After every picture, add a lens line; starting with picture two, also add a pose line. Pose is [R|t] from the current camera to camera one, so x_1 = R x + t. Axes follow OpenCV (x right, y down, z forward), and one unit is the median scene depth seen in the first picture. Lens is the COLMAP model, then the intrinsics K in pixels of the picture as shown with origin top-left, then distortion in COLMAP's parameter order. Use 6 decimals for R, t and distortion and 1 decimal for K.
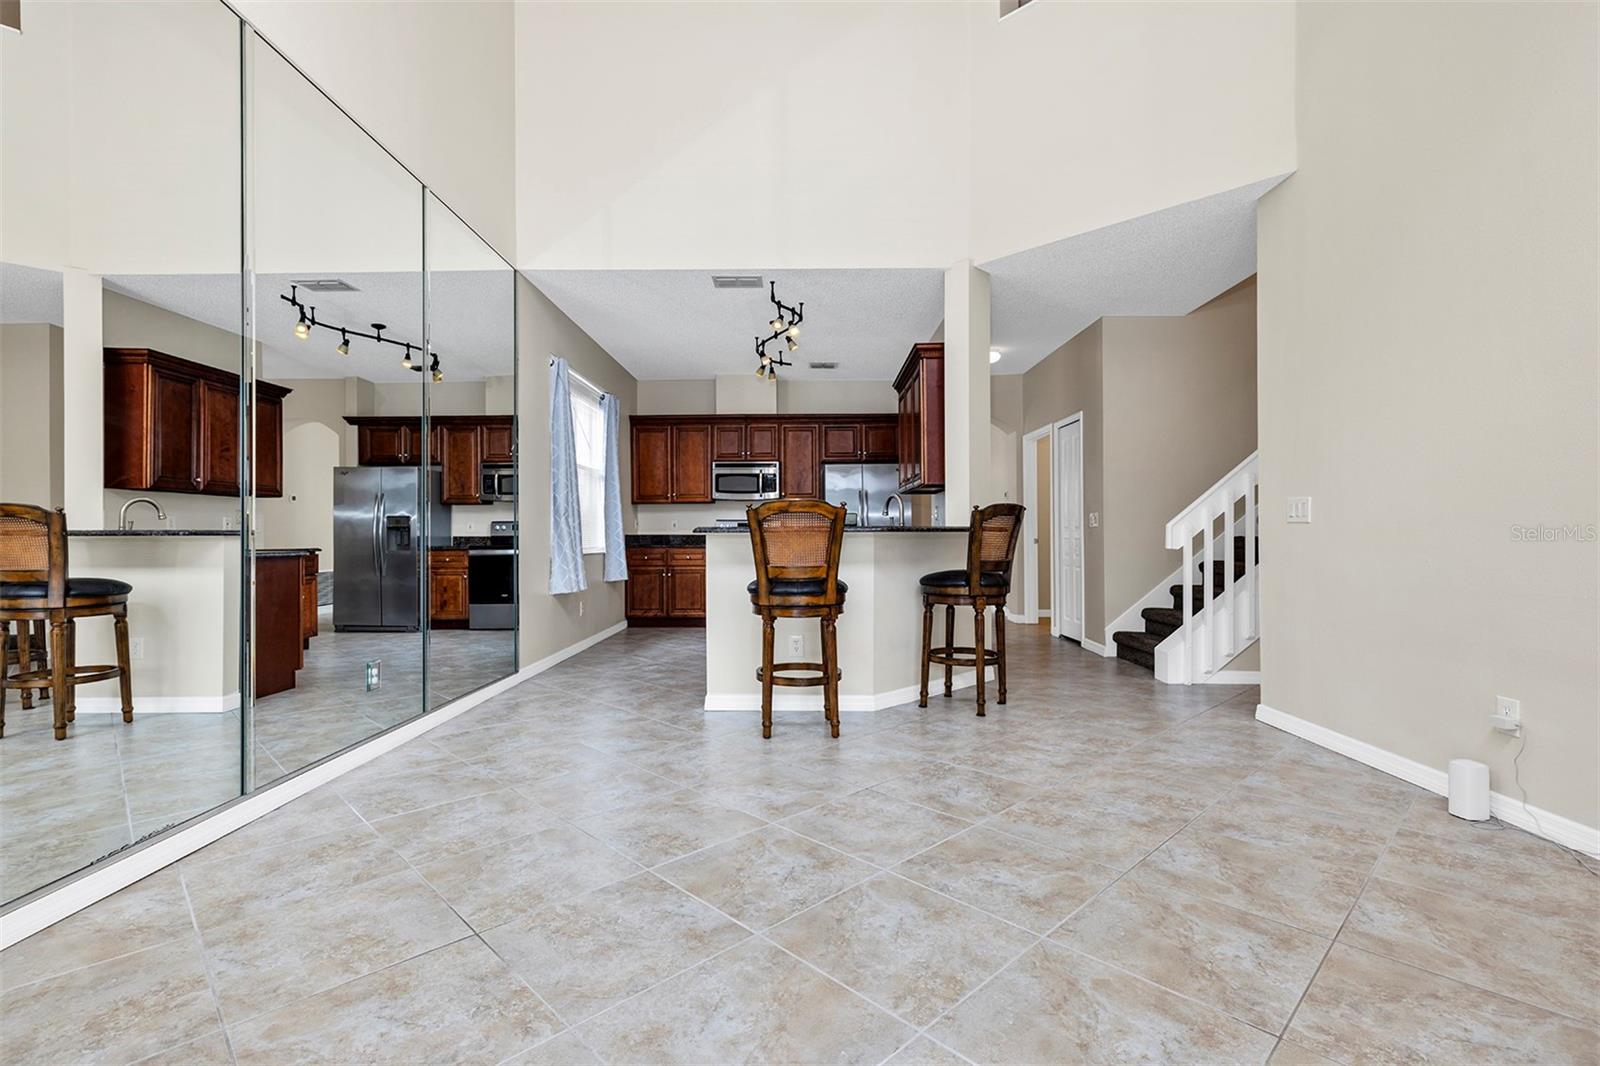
lens RADIAL K [[727.2, 0, 779.5], [0, 727.2, 532.6], [0, 0, 1]] dist [0.013511, 0.000135]
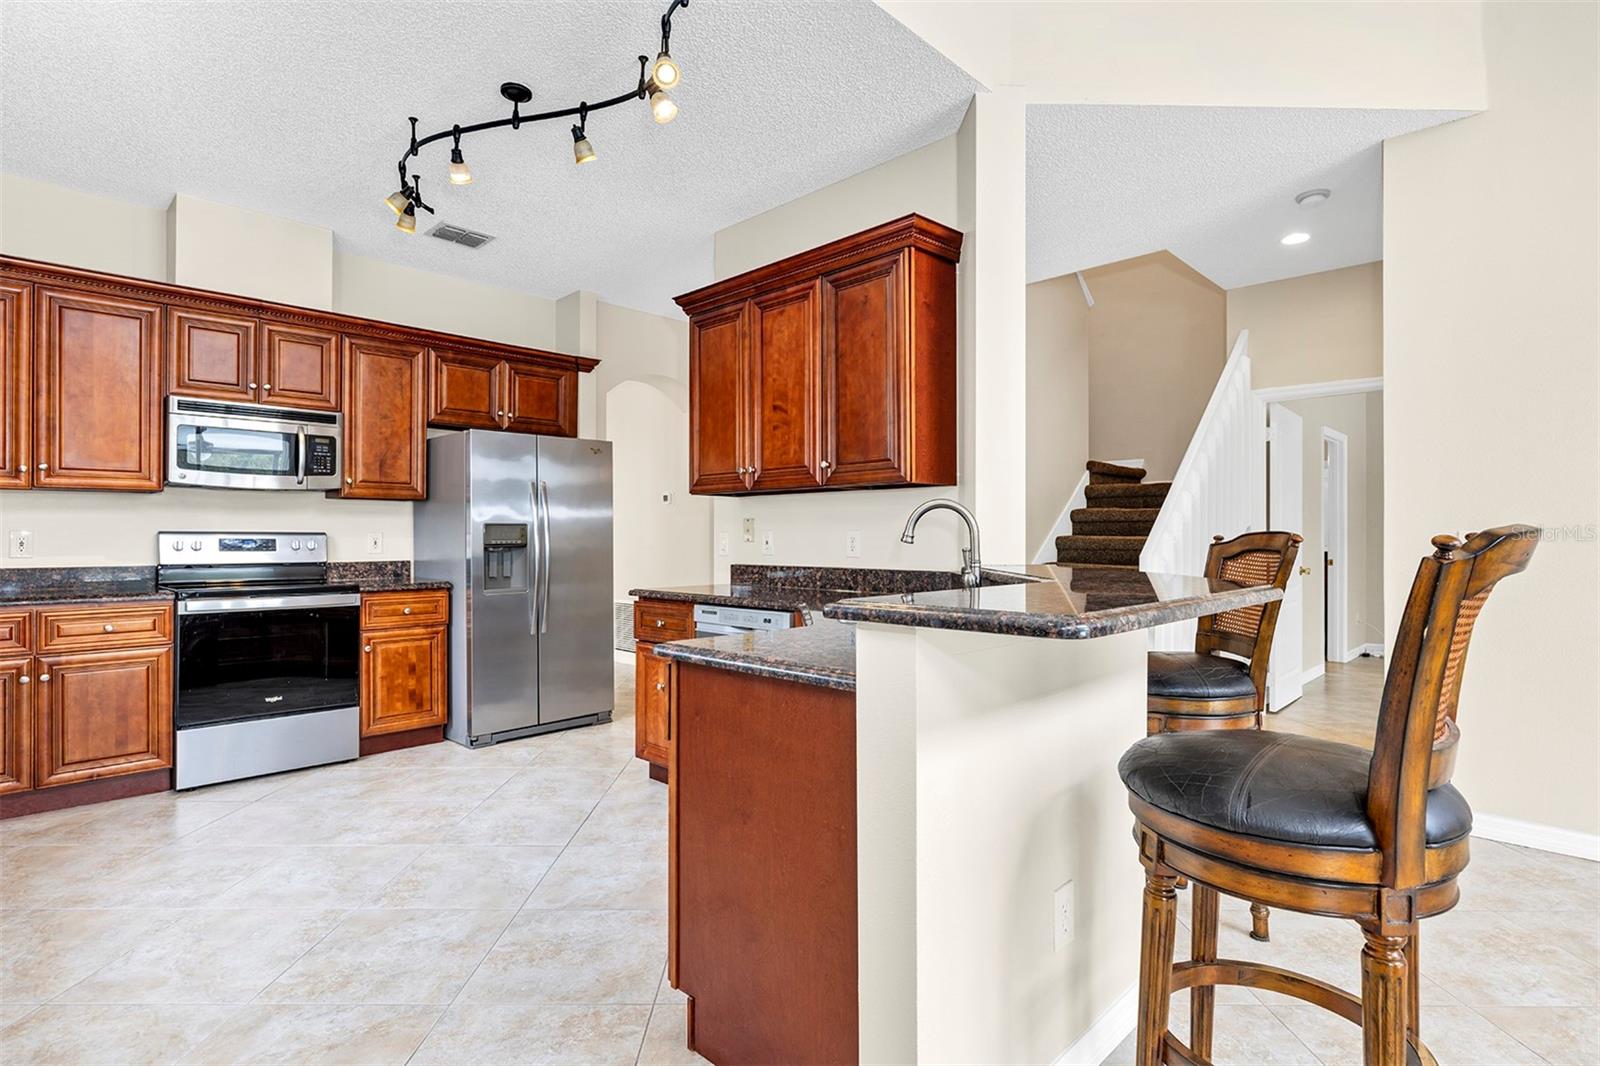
lens RADIAL K [[789.4, 0, 748.3], [0, 789.4, 532.5], [0, 0, 1]] dist [-0.025420, 0.012954]
pose [[0.684763, 0.009502, 0.728704, -0.215294], [-0.006184, 0.999955, -0.007228, -0.018274], [-0.728740, 0.000443, 0.684791, 0.495781]]
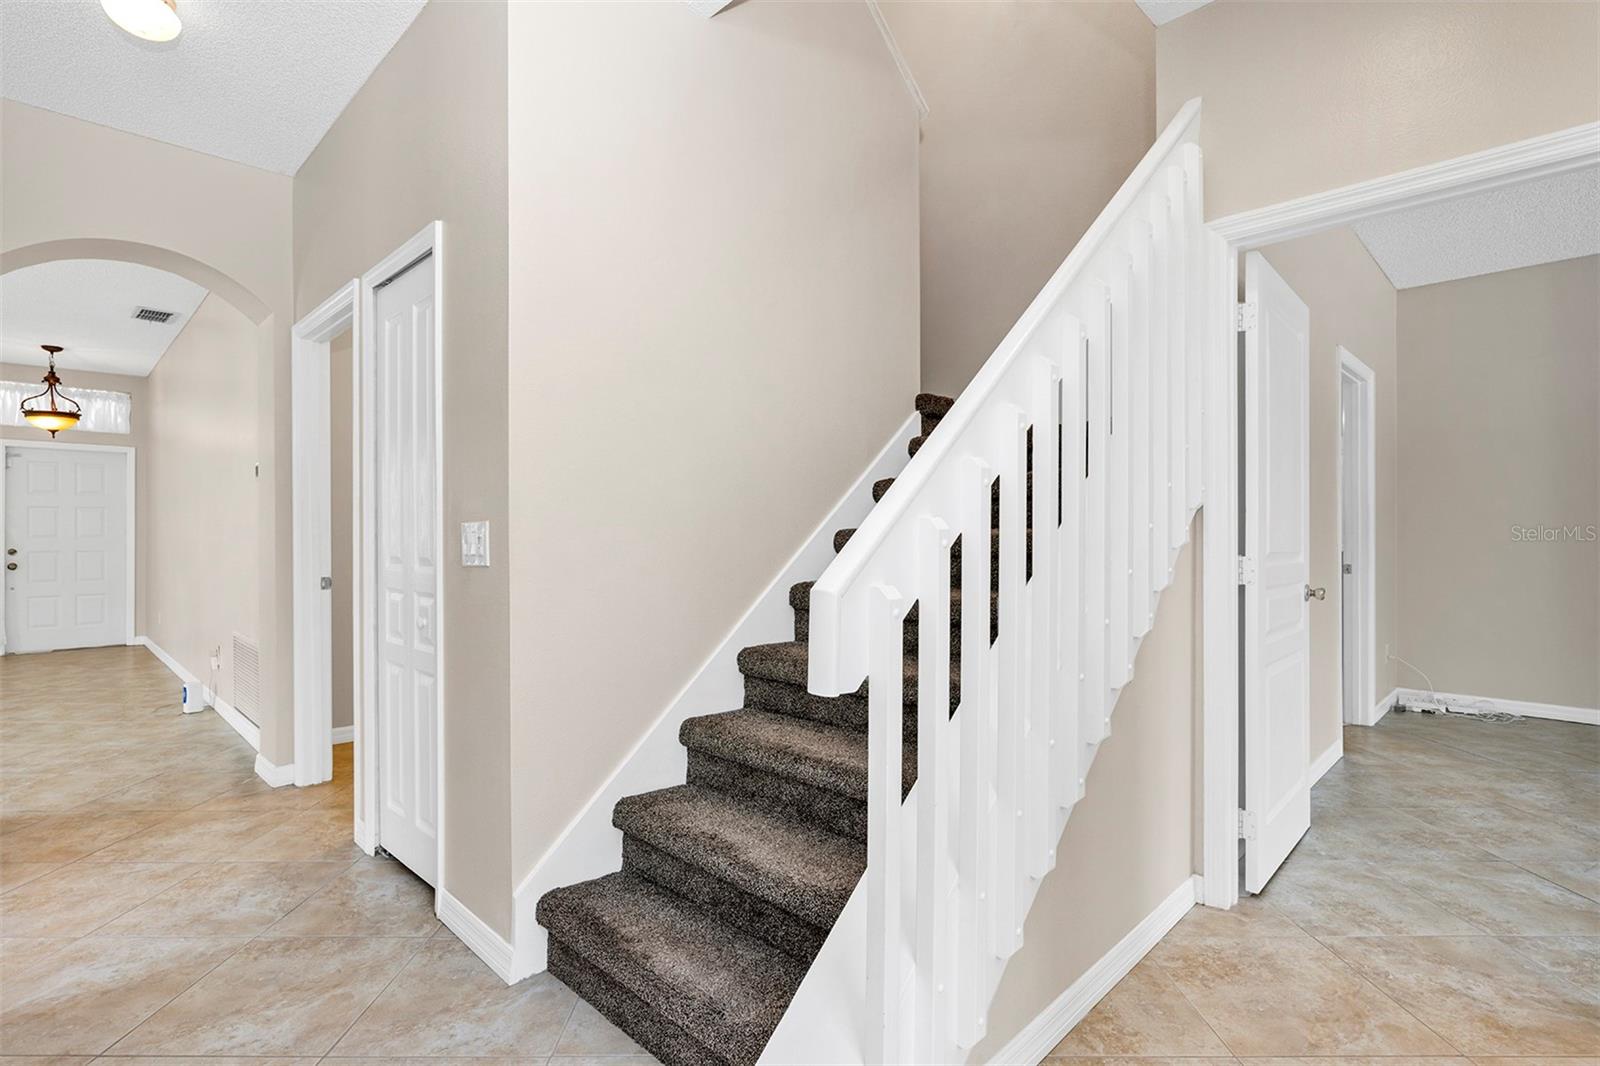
lens RADIAL K [[751.0, 0, 774.4], [0, 751.0, 540.7], [0, 0, 1]] dist [0.000336, 0.000071]
pose [[0.678962, 0.002728, 0.734169, 0.228891], [-0.002421, 0.999996, -0.001477, -0.014536], [-0.734170, -0.000775, 0.678966, 0.561764]]
